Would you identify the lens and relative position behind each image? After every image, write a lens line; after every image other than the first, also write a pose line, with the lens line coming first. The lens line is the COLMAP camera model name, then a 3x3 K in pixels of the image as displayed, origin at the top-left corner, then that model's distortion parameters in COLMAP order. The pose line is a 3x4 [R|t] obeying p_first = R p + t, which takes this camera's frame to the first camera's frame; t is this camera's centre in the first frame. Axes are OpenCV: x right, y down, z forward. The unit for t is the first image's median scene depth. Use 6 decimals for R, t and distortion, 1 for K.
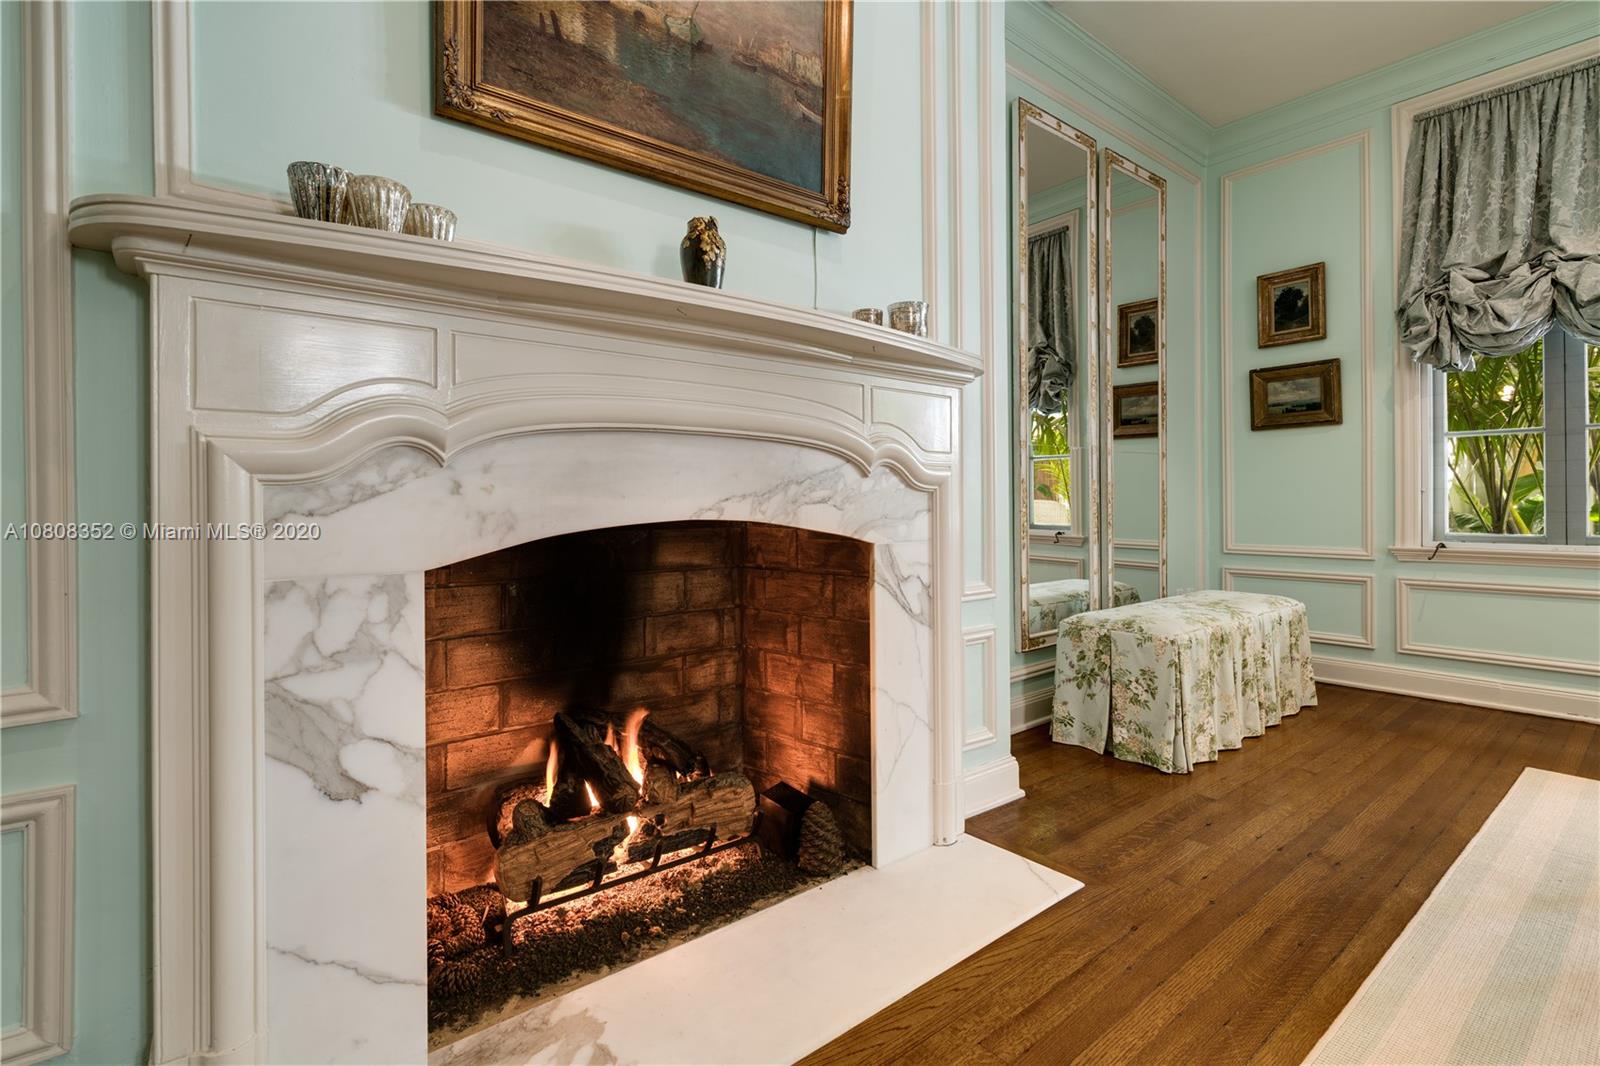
lens RADIAL K [[742.9, 0, 788.3], [0, 742.9, 501.9], [0, 0, 1]] dist [0.001379, 0.000460]
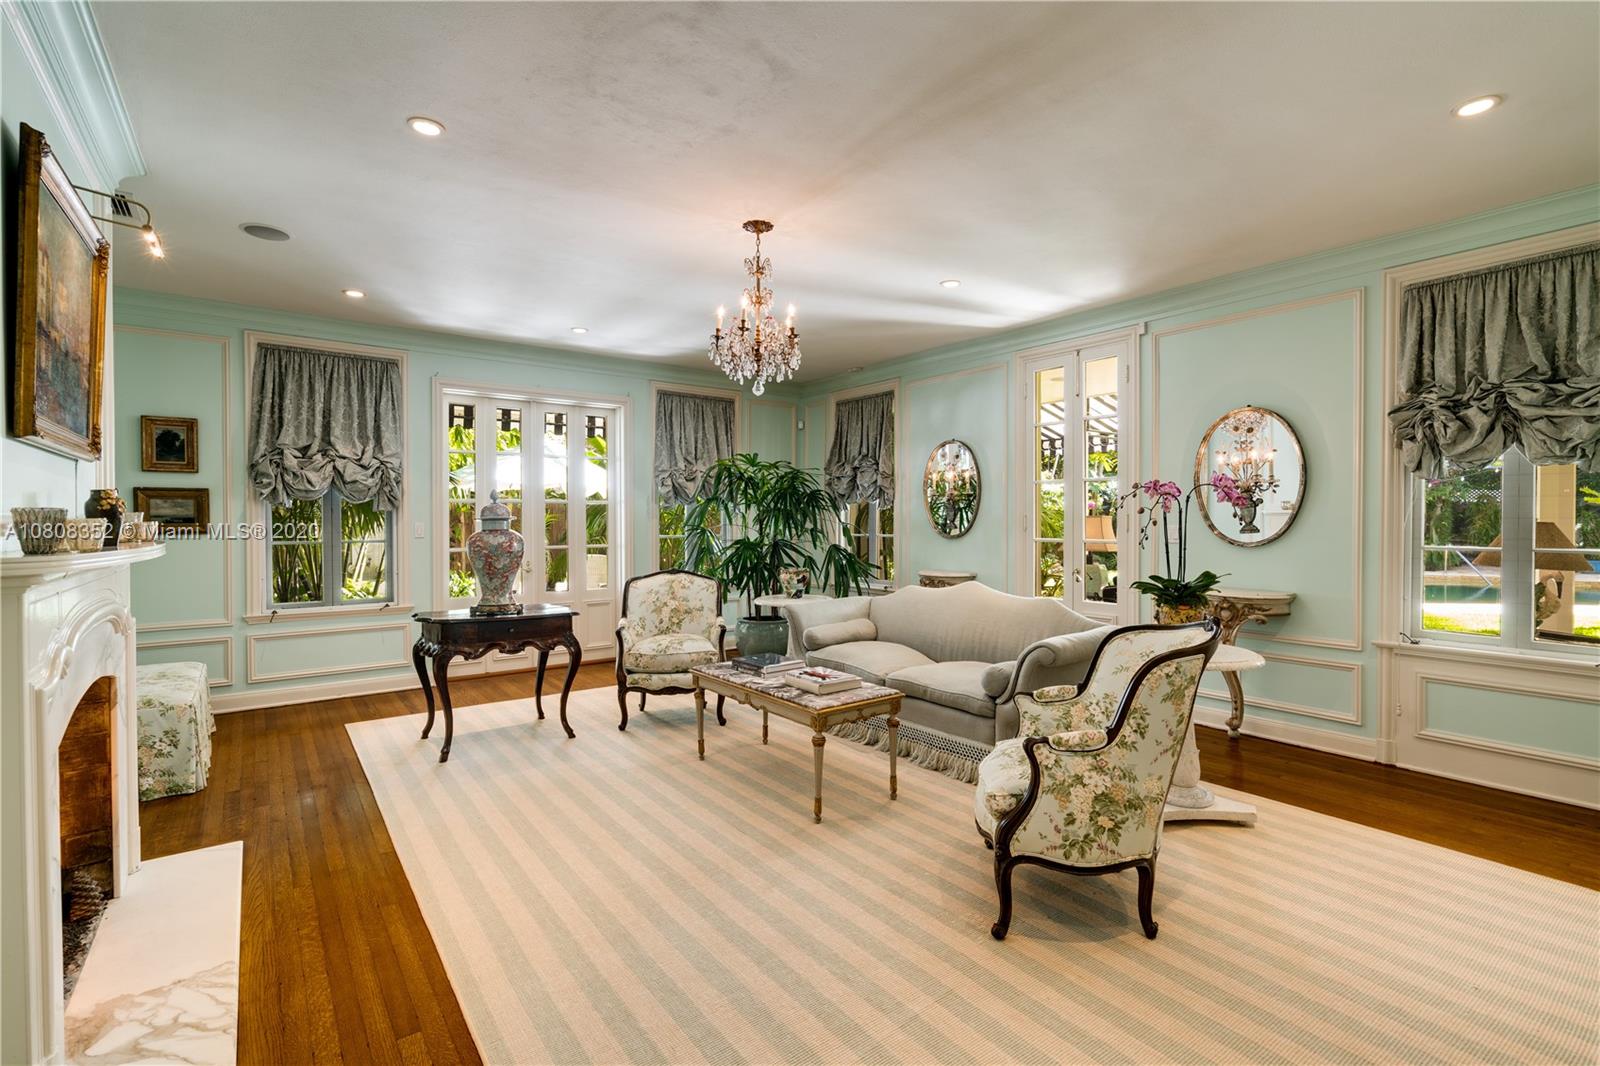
lens RADIAL K [[742.9, 0, 788.3], [0, 742.9, 501.9], [0, 0, 1]] dist [0.001379, 0.000460]
pose [[0.056572, 0.022595, 0.998143, -0.795363], [0.001276, 0.999741, -0.022704, -0.163651], [-0.998398, 0.002558, 0.056529, -0.262968]]
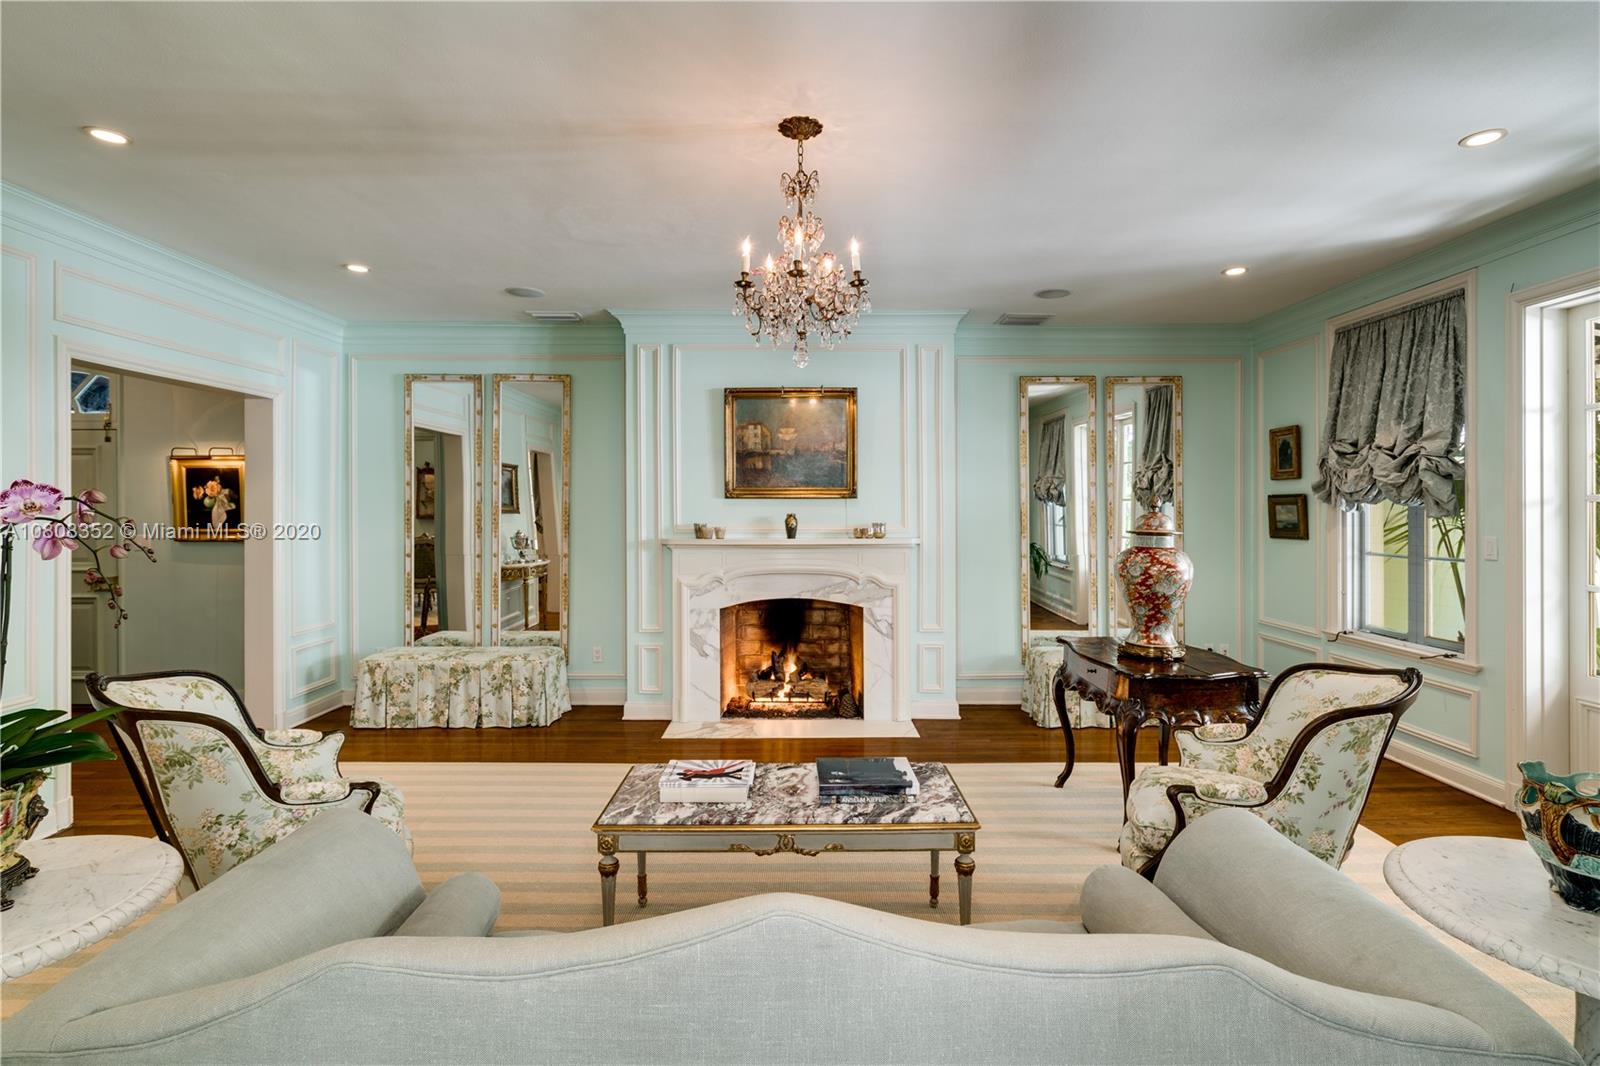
lens RADIAL K [[742.9, 0, 788.3], [0, 742.9, 501.9], [0, 0, 1]] dist [0.001379, 0.000460]
pose [[0.780892, 0.000546, -0.624665, 1.054210], [0.000981, 0.999997, 0.002101, -0.224362], [0.624665, -0.002254, 0.780890, -0.892084]]
